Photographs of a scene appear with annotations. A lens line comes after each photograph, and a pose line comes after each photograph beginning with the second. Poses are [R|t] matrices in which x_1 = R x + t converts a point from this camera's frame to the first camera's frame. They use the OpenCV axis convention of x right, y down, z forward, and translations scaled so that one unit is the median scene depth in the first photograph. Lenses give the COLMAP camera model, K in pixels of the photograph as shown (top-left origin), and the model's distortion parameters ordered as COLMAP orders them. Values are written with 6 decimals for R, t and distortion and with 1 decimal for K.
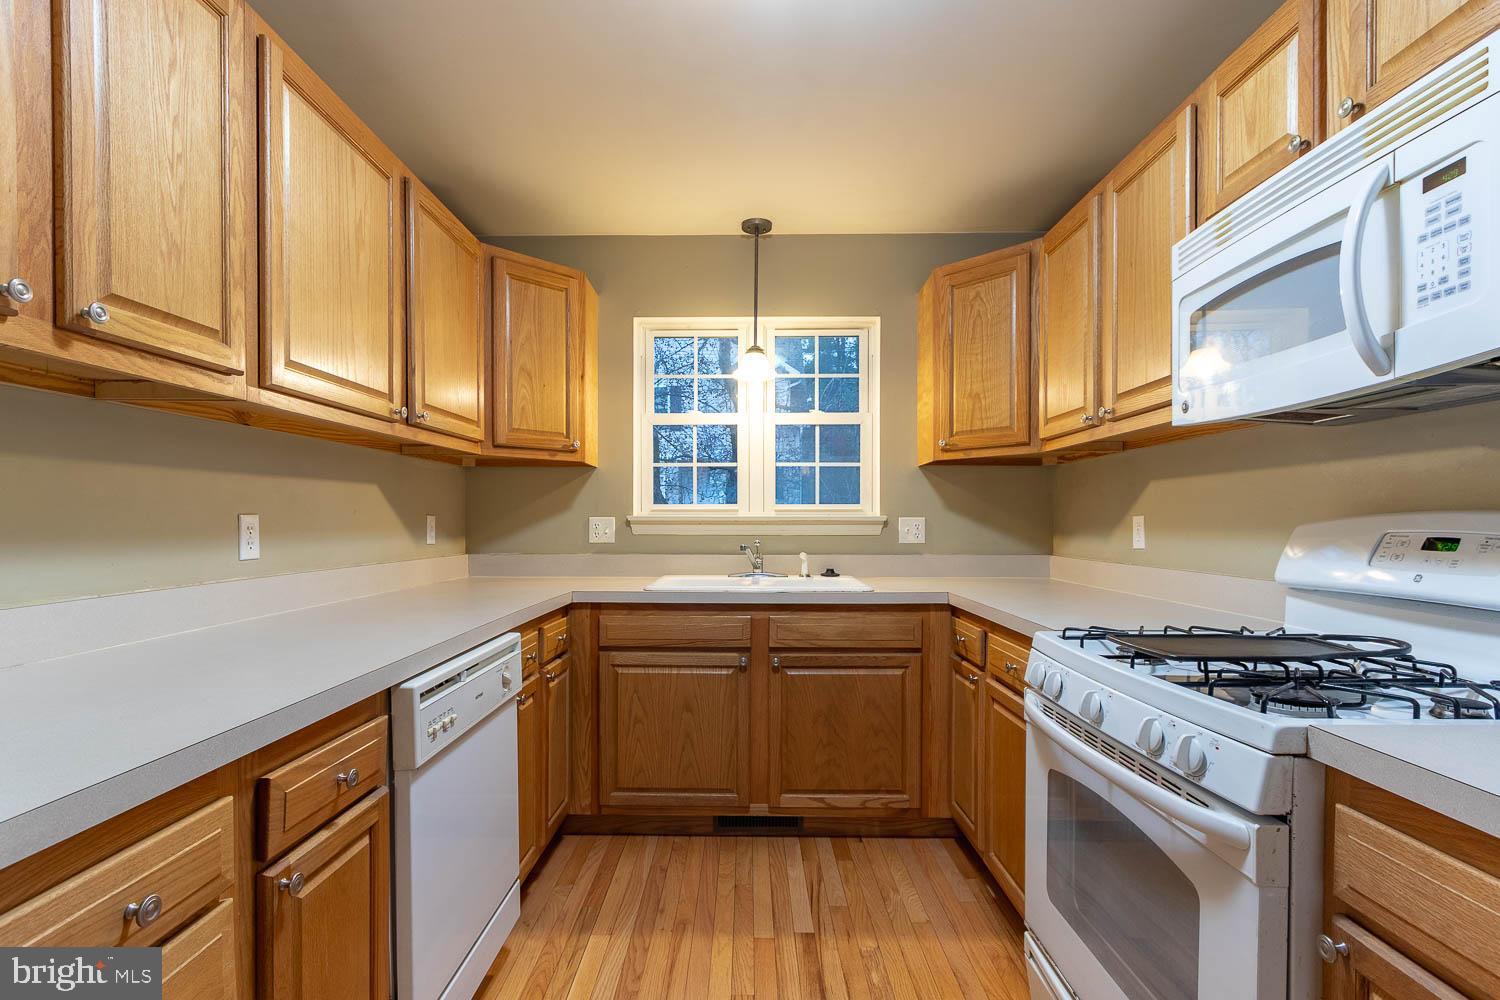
lens RADIAL K [[699.4, 0, 744.3], [0, 699.4, 528.5], [0, 0, 1]] dist [0.000328, 0.000087]
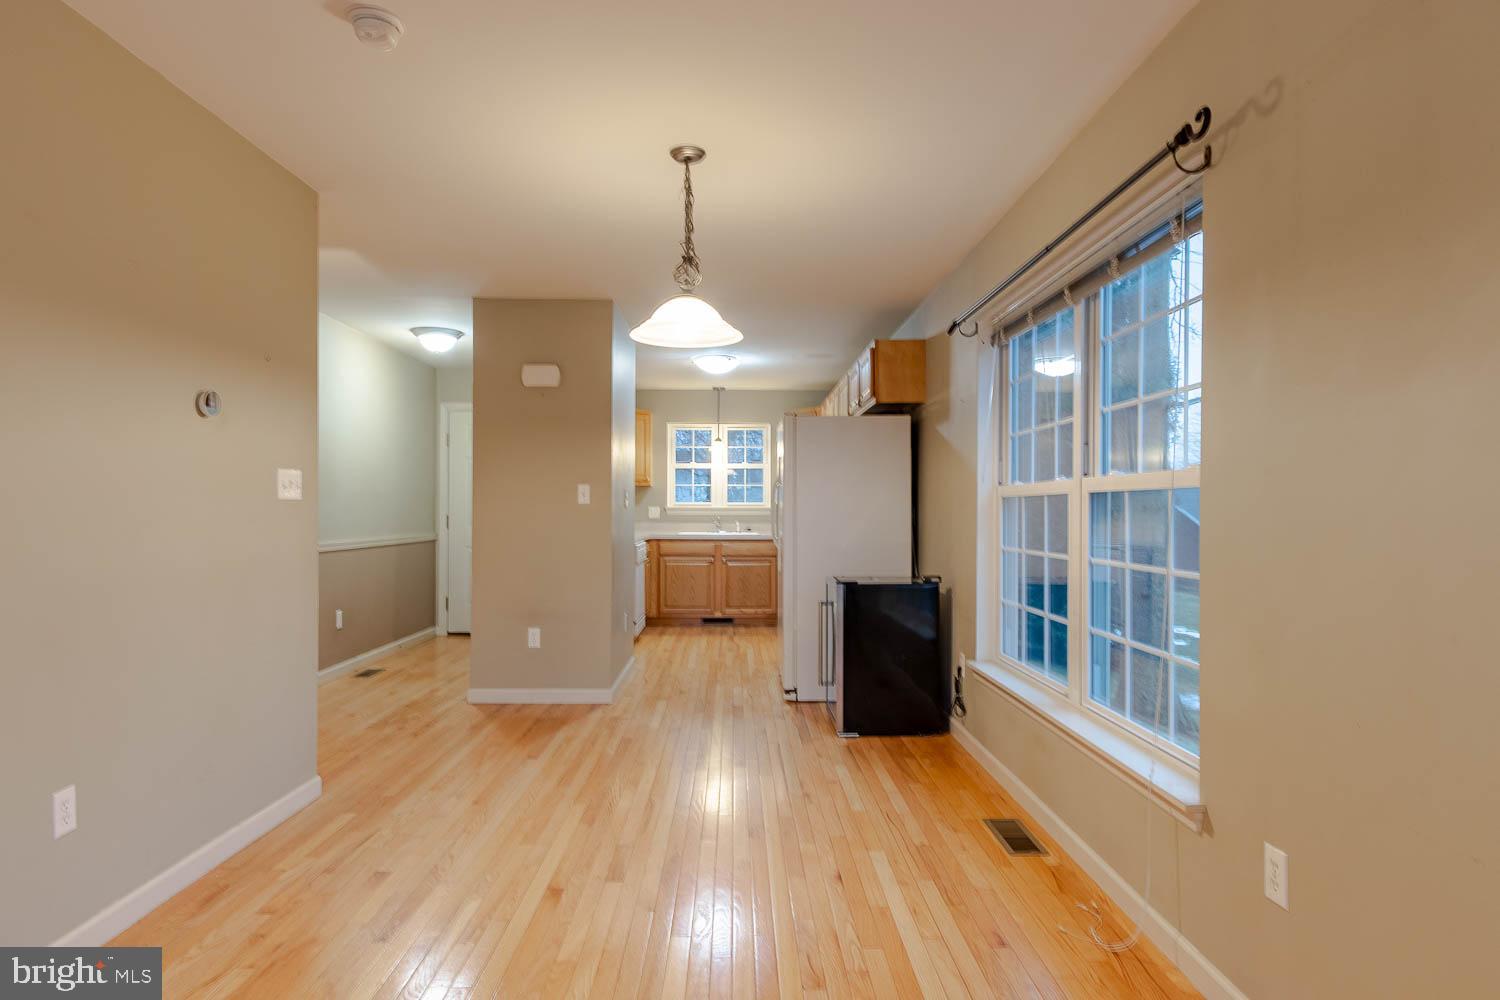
lens RADIAL K [[855.3, 0, 750.0], [0, 855.3, 500.0], [0, 0, 1]] dist [-0.000177, -0.000054]
pose [[0.999860, 0.002077, 0.016589, 0.074997], [-0.001801, 0.999860, -0.016634, 0.007709], [-0.016621, 0.016601, 0.999724, -1.945687]]
